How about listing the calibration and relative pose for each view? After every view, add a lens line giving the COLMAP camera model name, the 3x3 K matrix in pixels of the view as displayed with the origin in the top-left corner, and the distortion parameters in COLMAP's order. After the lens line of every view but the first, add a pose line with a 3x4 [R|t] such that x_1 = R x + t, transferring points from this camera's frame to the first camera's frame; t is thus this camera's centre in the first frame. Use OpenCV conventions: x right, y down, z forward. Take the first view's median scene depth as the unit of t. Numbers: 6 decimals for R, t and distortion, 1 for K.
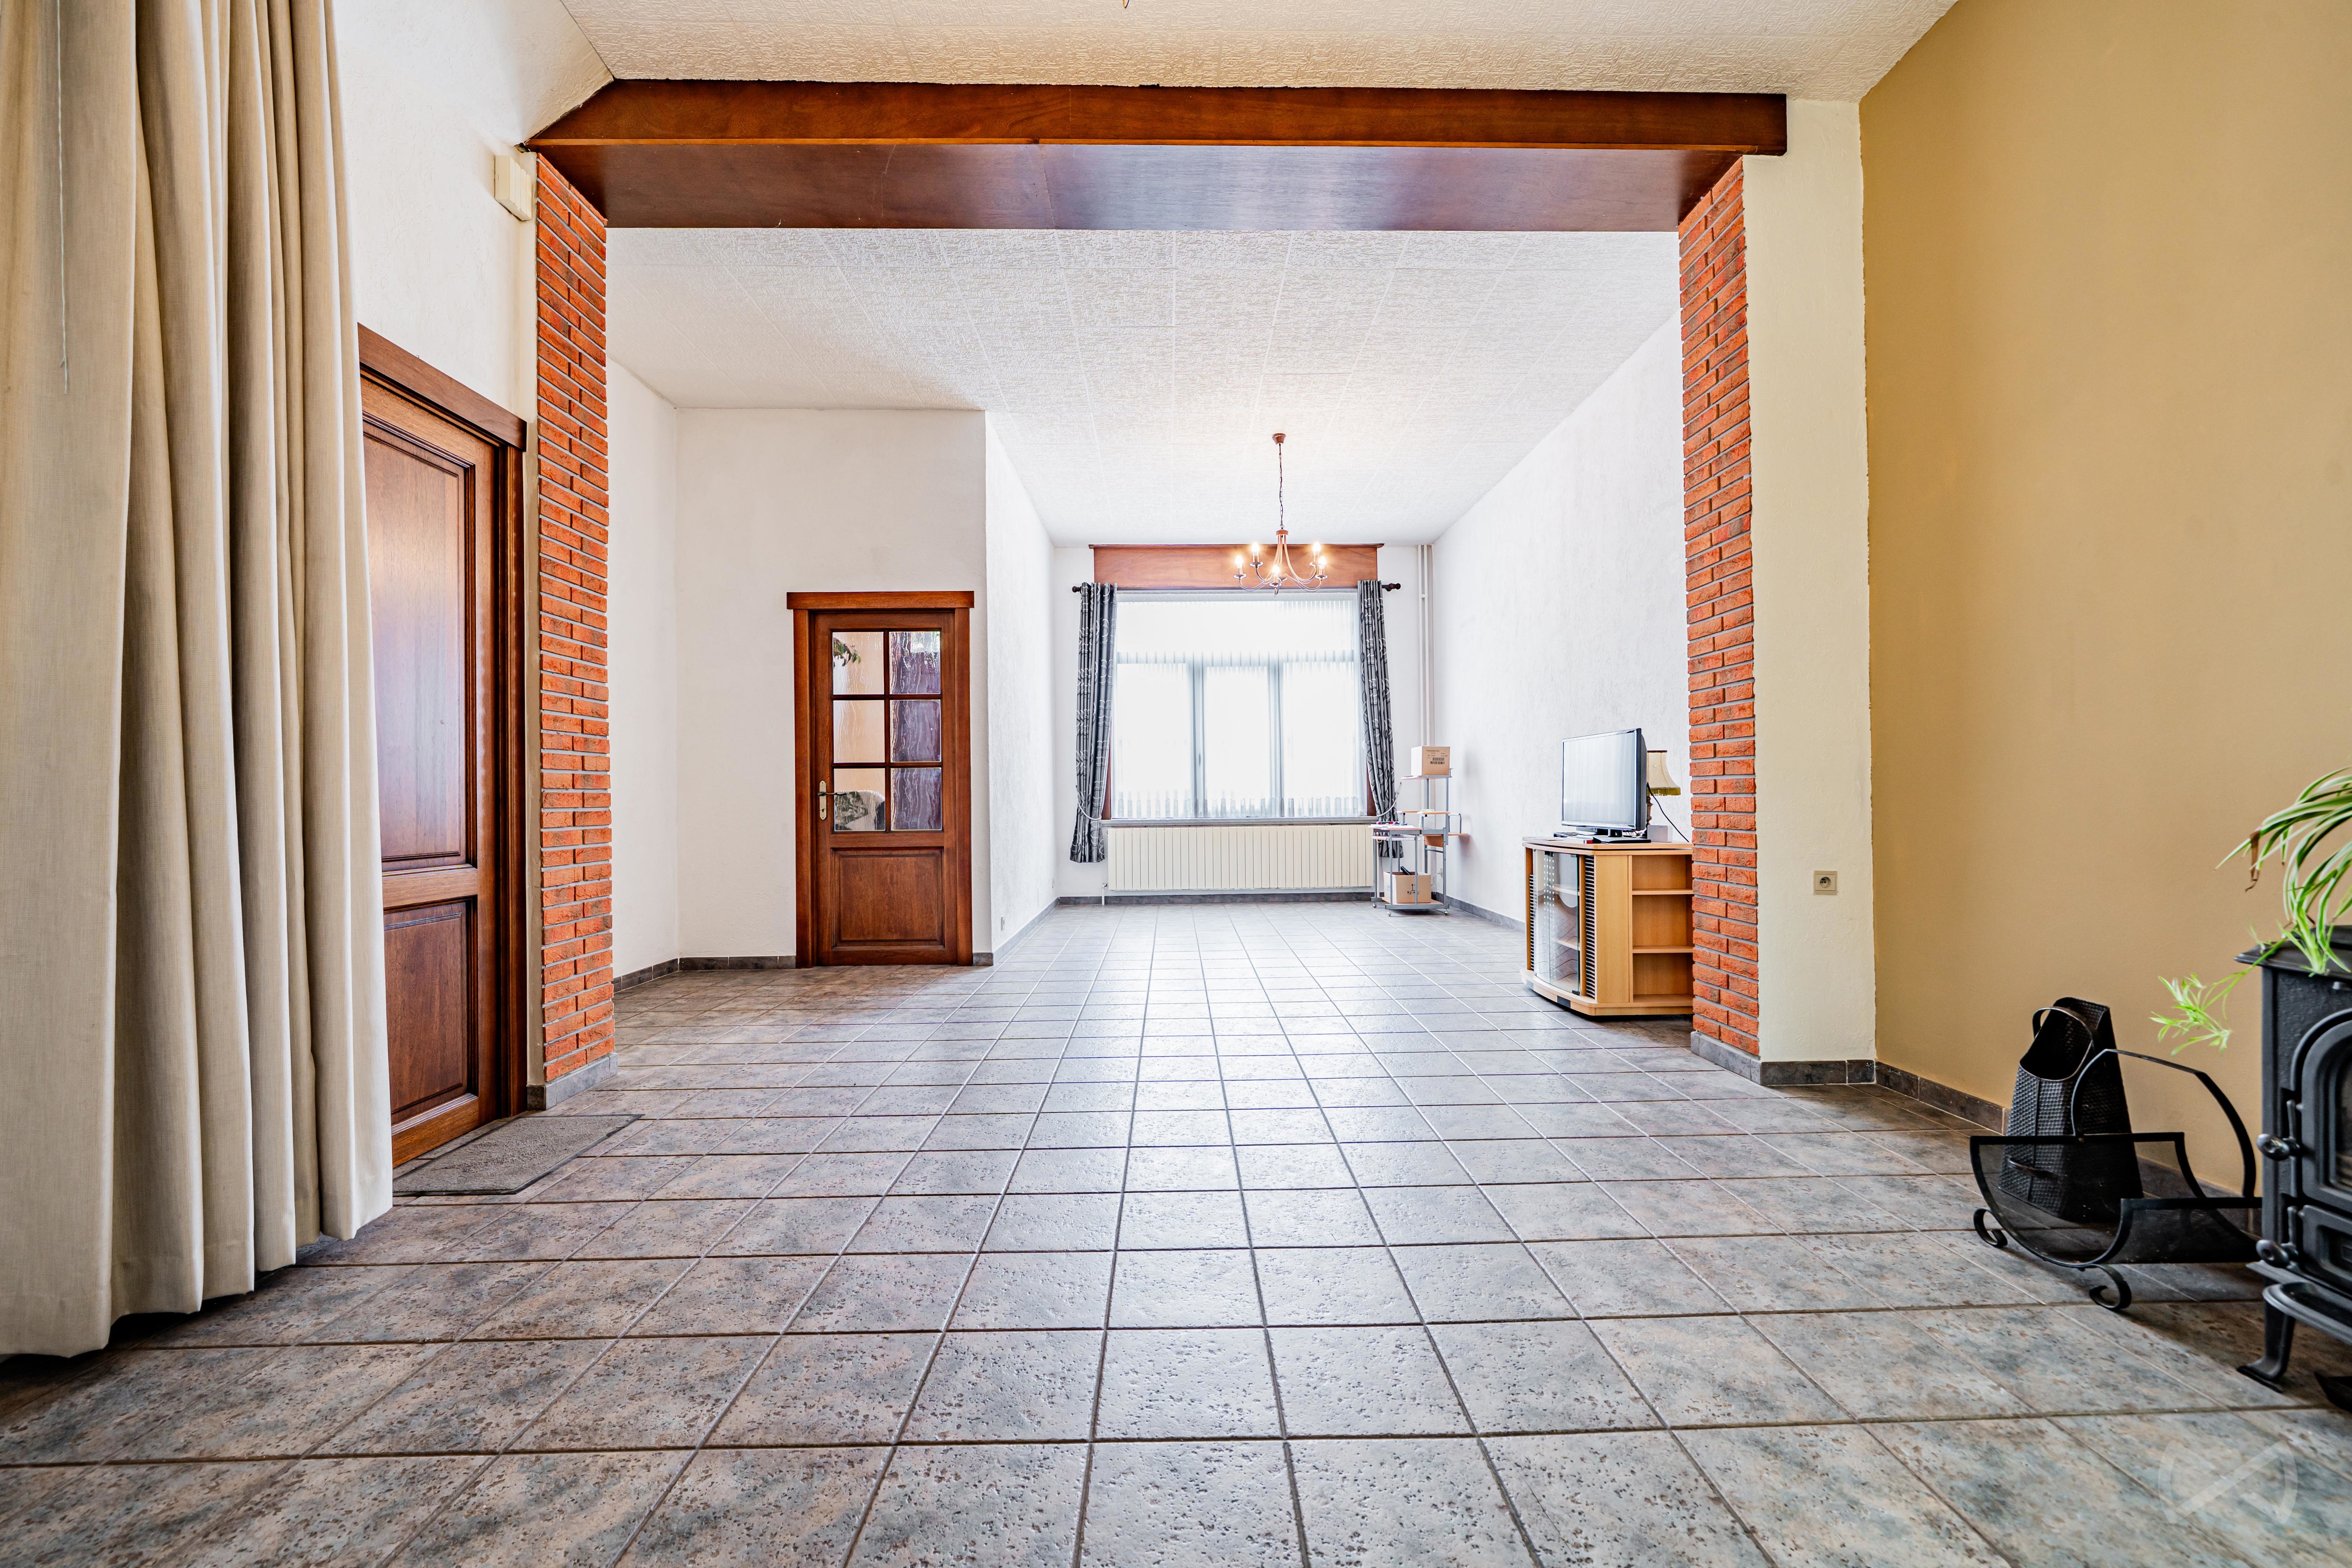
lens RADIAL K [[910.5, 0, 1189.5], [0, 910.5, 781.5], [0, 0, 1]] dist [-0.004764, 0.000289]
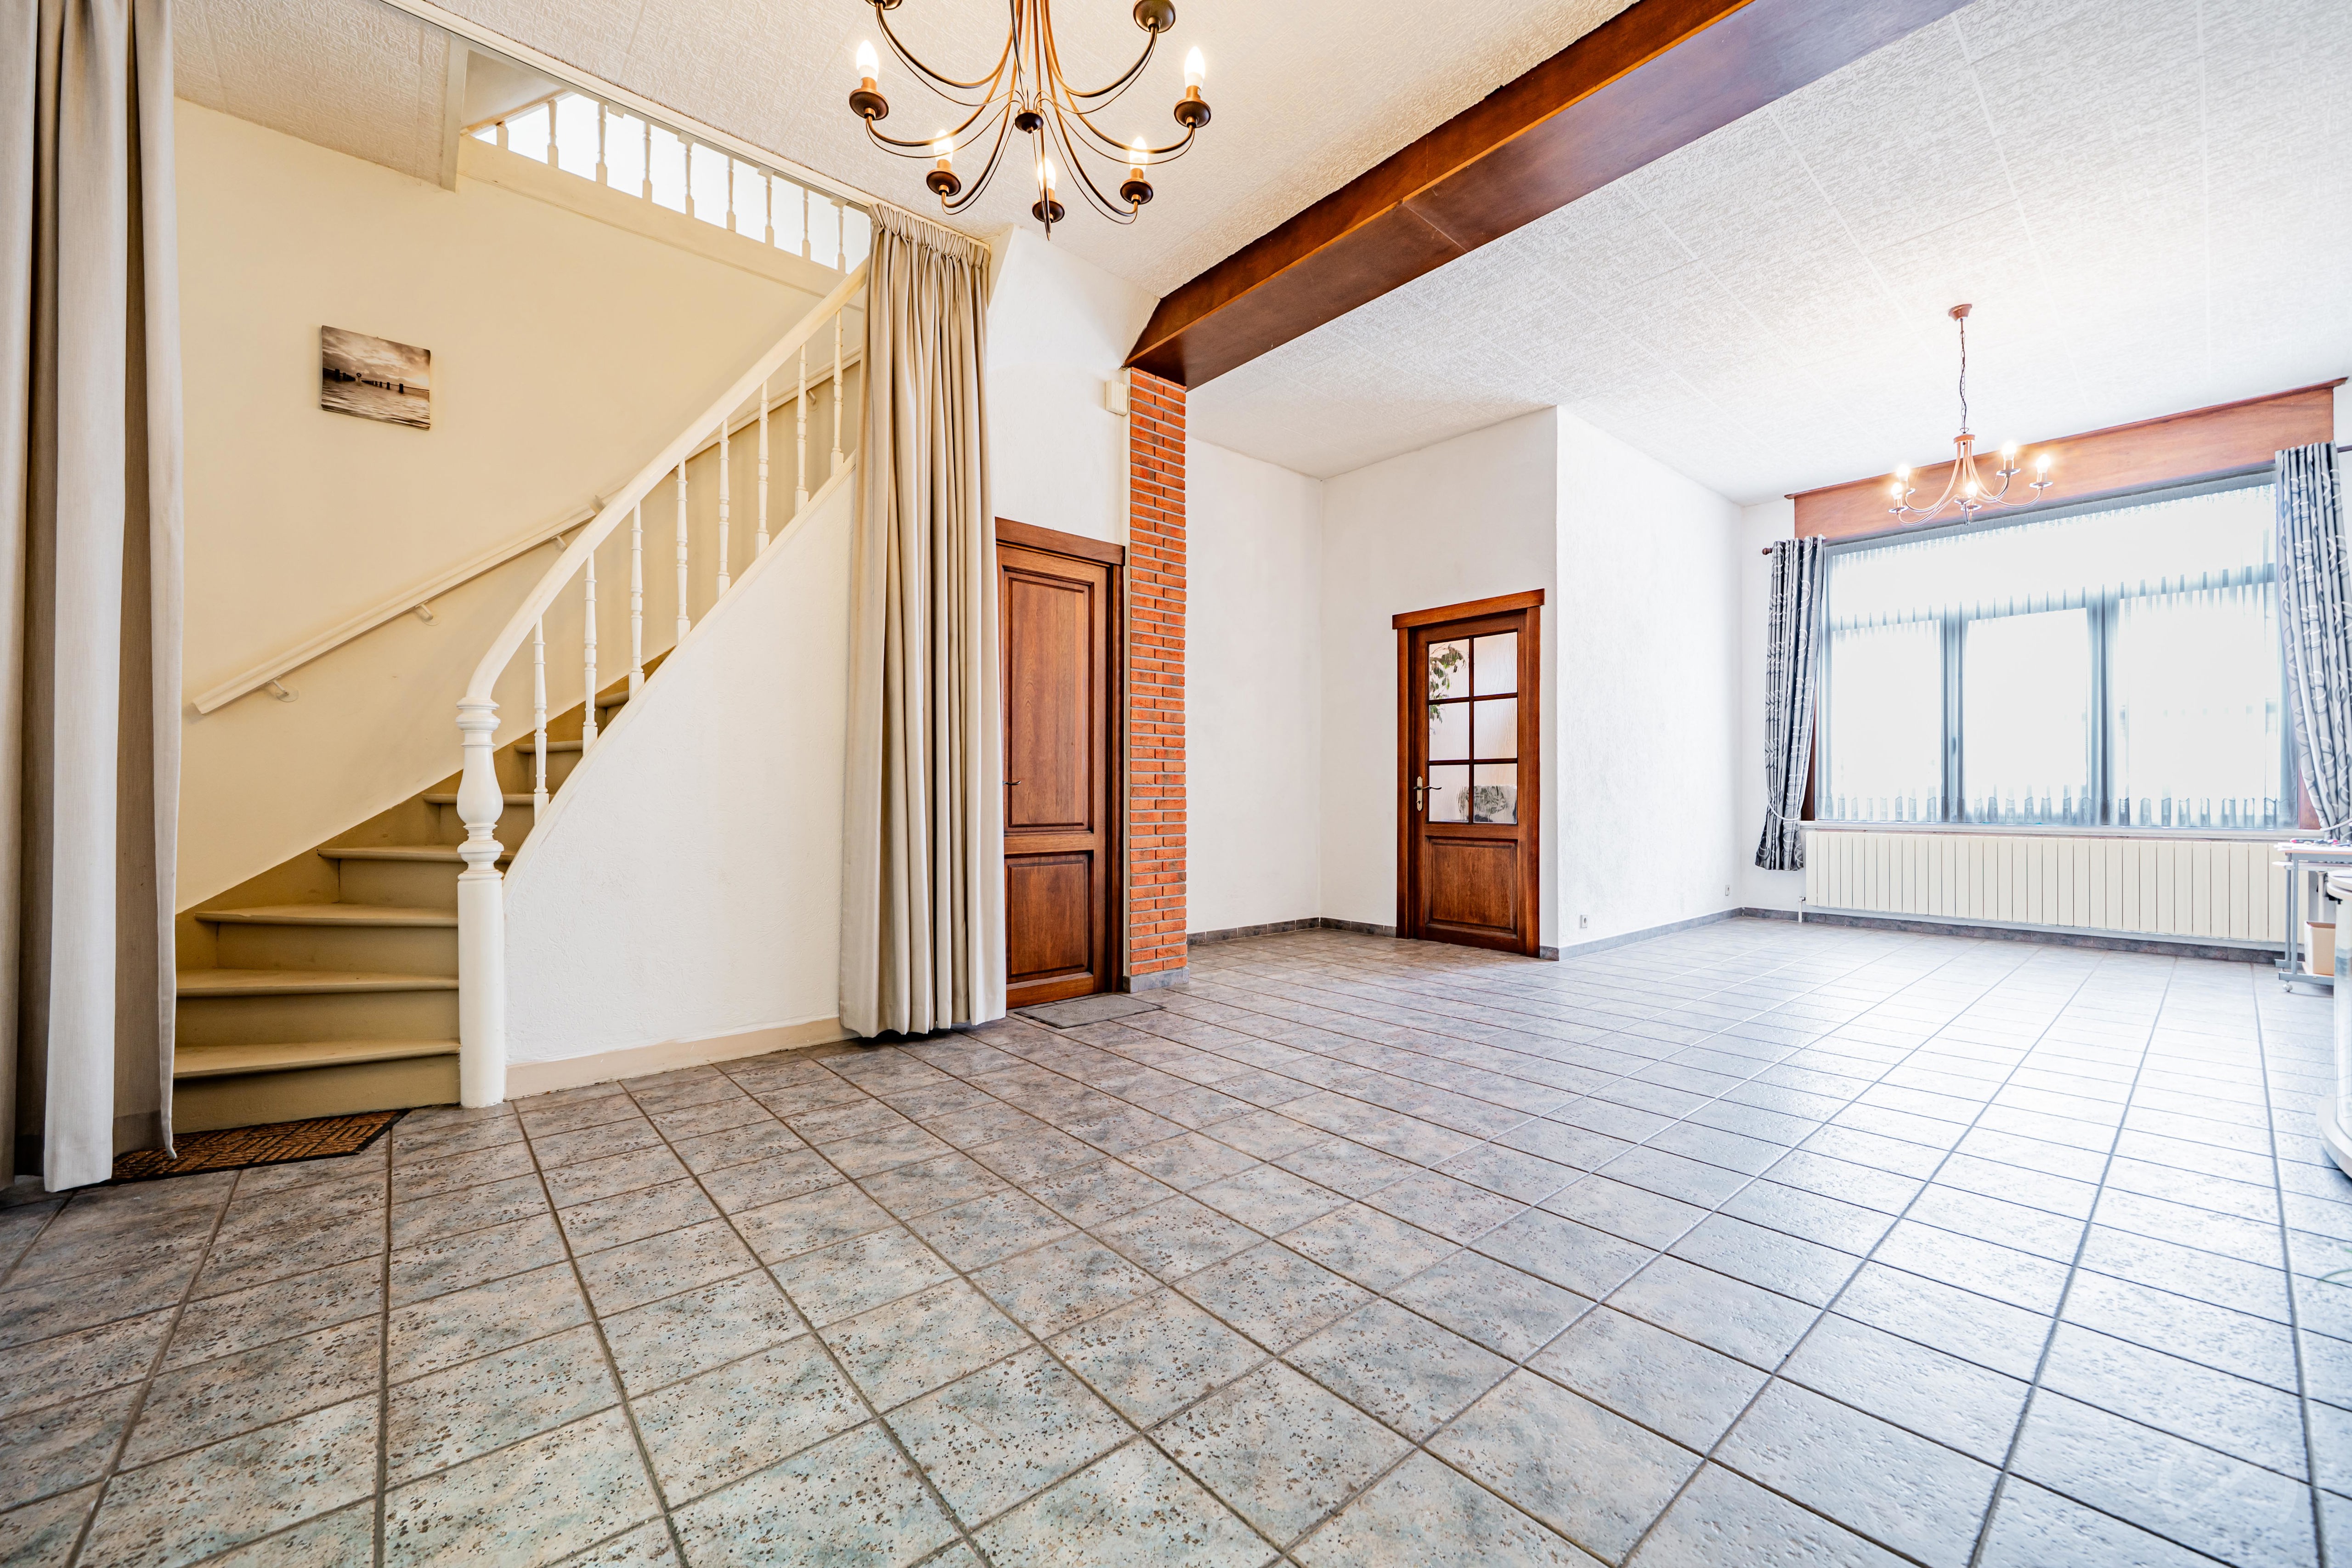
lens RADIAL K [[910.5, 0, 1189.5], [0, 910.5, 781.5], [0, 0, 1]] dist [-0.004764, 0.000289]
pose [[0.643835, 0.001580, -0.765163, 0.473655], [0.004641, 0.999971, 0.005969, -0.004645], [0.765150, -0.007394, 0.643809, 0.078015]]
